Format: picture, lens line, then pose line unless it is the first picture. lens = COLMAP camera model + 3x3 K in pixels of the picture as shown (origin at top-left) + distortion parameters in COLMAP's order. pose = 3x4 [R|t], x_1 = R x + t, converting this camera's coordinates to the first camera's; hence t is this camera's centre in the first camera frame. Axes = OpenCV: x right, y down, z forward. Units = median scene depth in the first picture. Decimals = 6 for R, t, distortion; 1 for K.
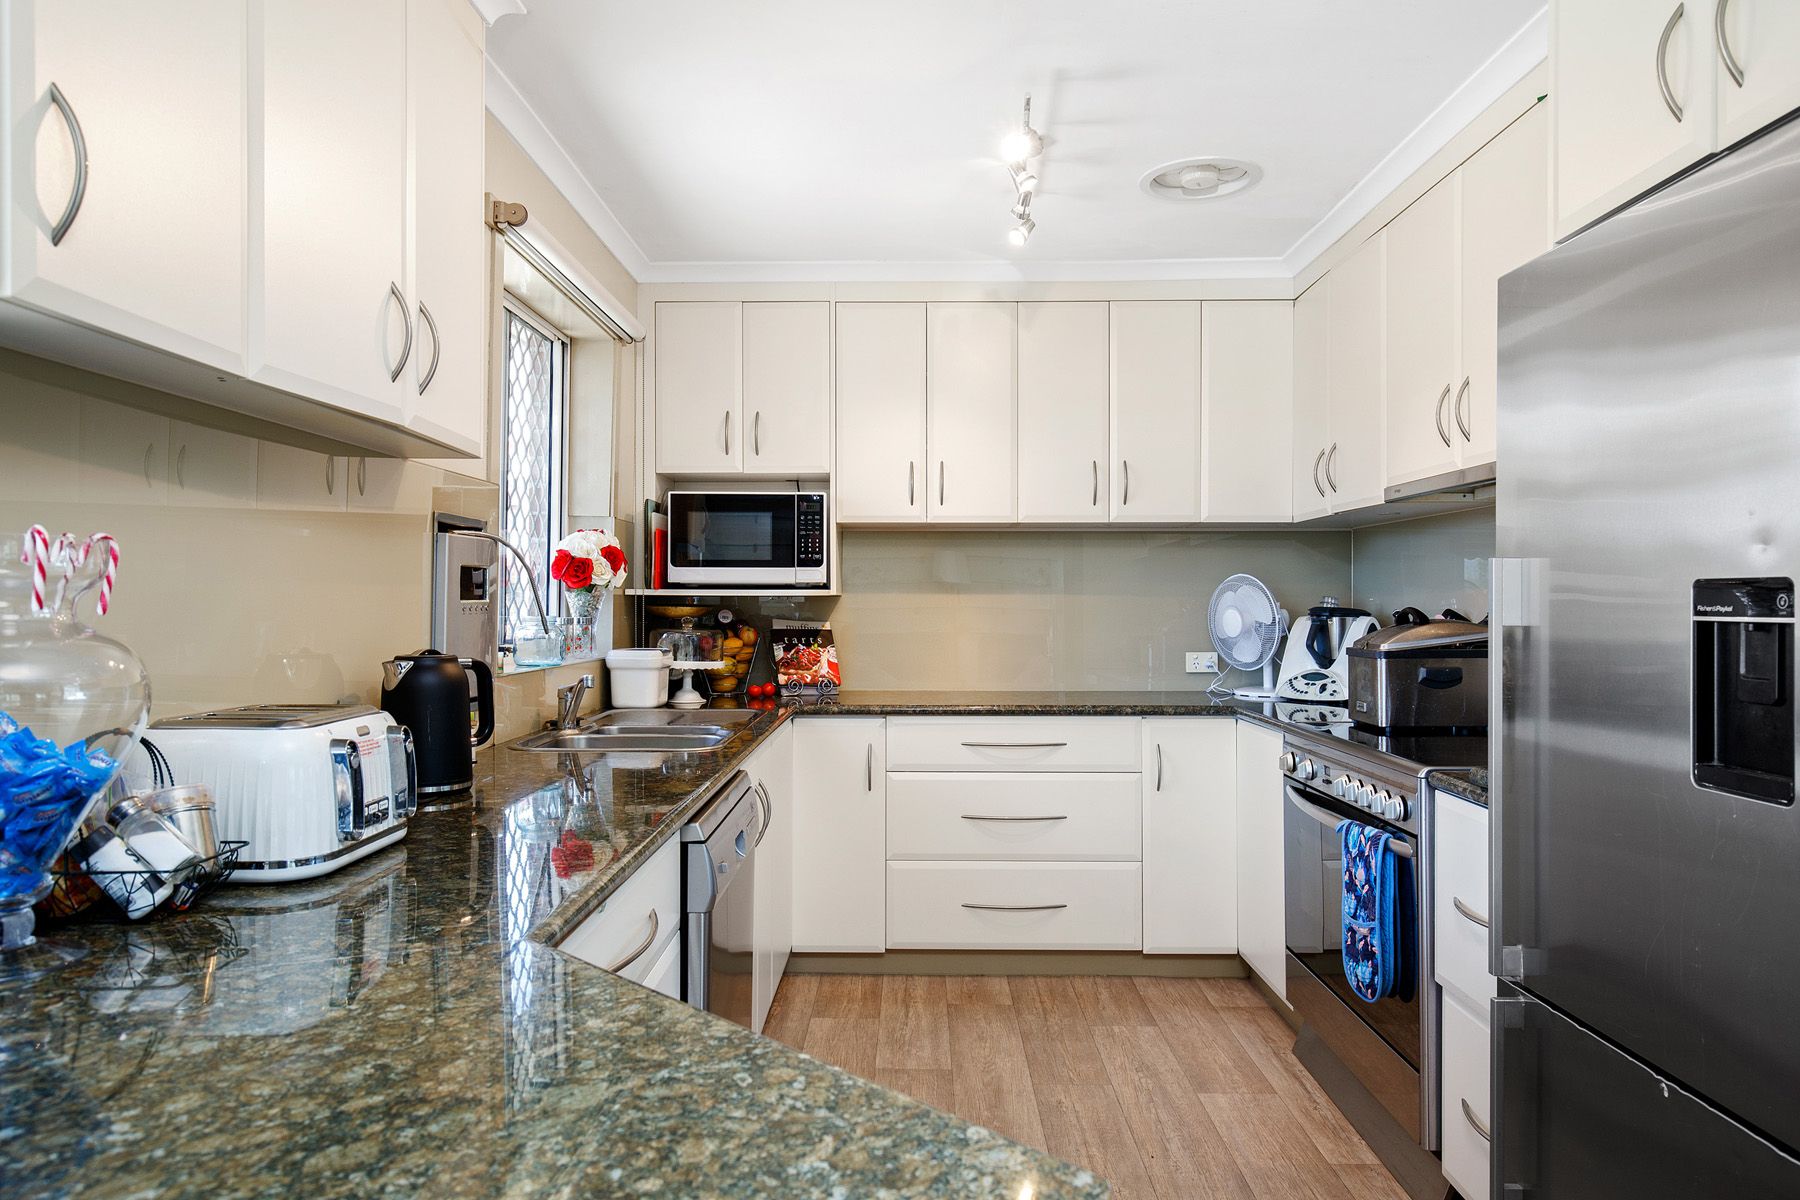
lens RADIAL K [[1183.8, 0, 905.0], [0, 1183.8, 598.2], [0, 0, 1]] dist [0.016977, 0.002805]
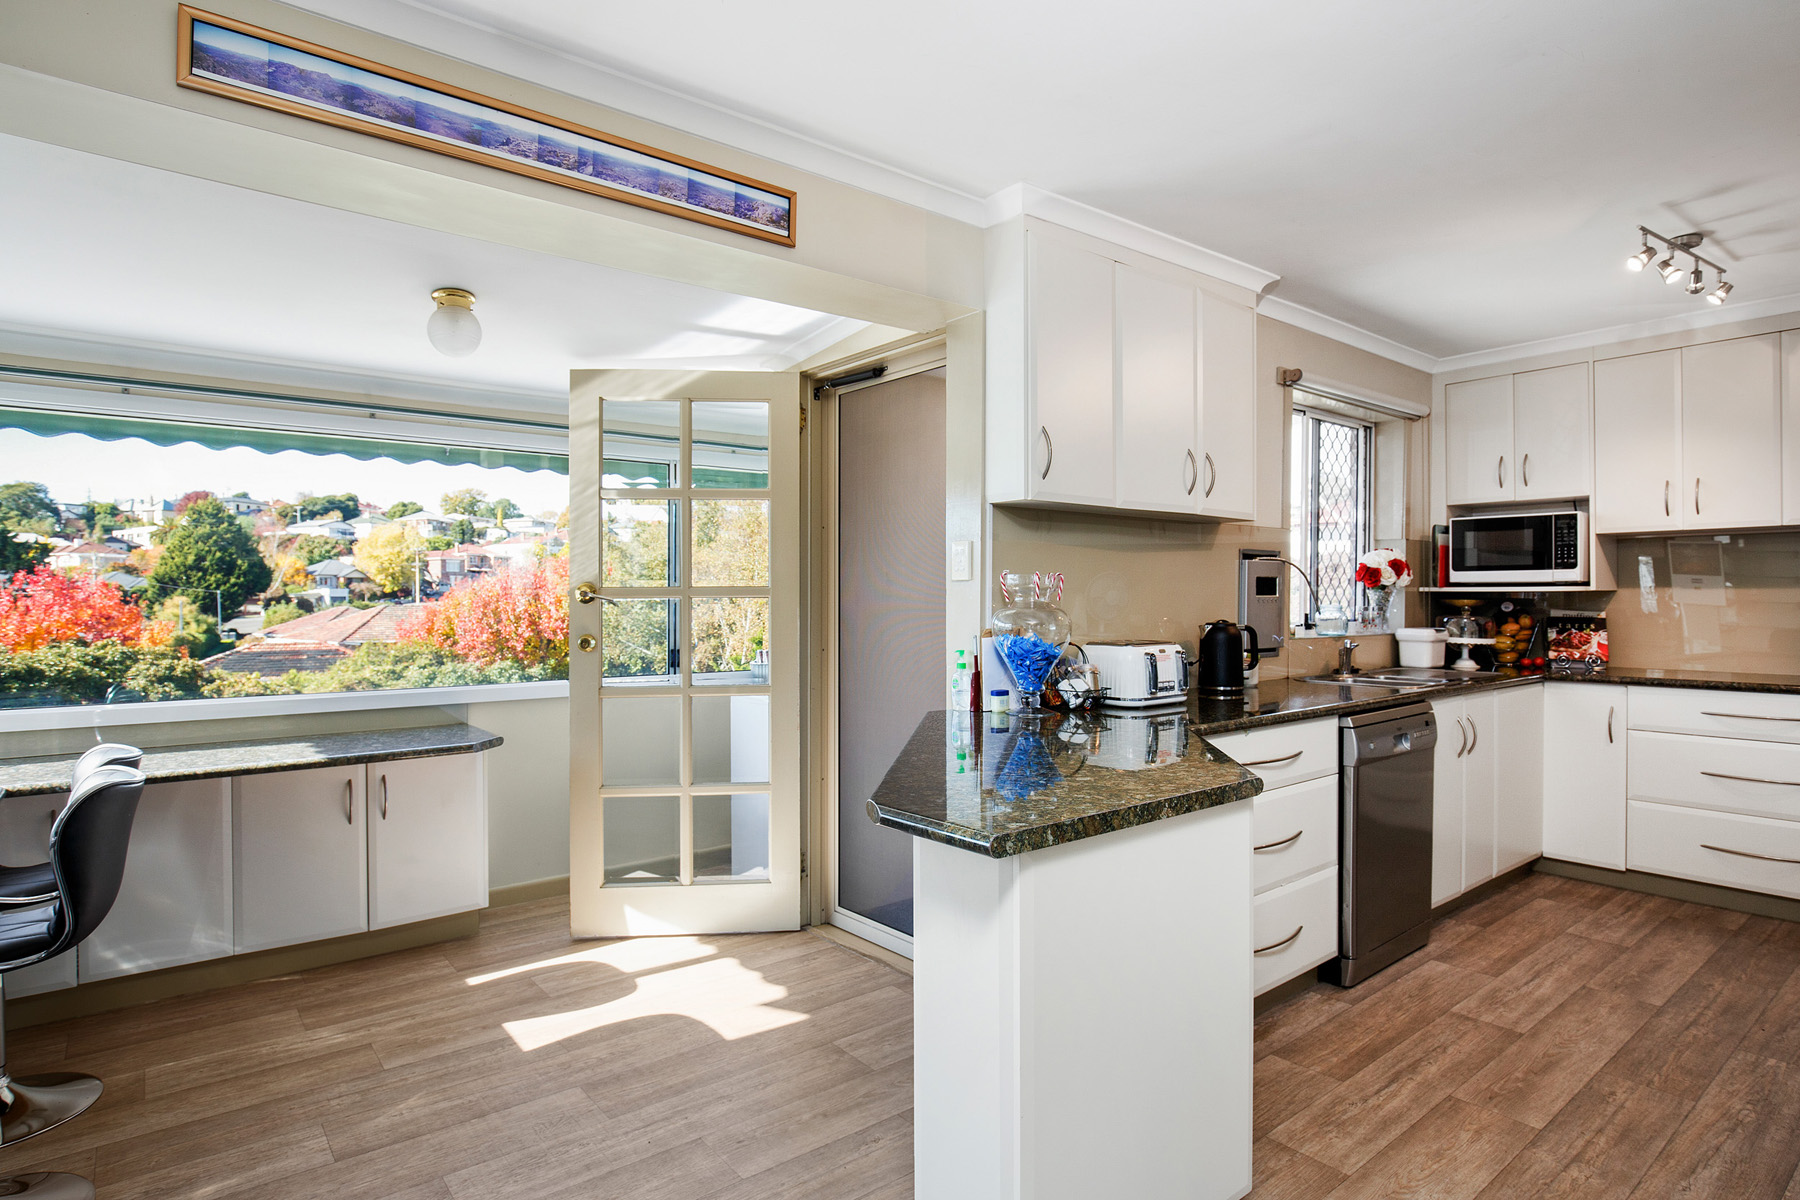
lens RADIAL K [[960.8, 0, 901.9], [0, 960.8, 600.8], [0, 0, 1]] dist [0.001150, 0.000089]
pose [[0.634400, 0.001054, -0.773004, 0.289318], [0.004264, 0.999979, 0.004864, 0.000454], [0.772993, -0.006382, 0.634382, -0.252939]]
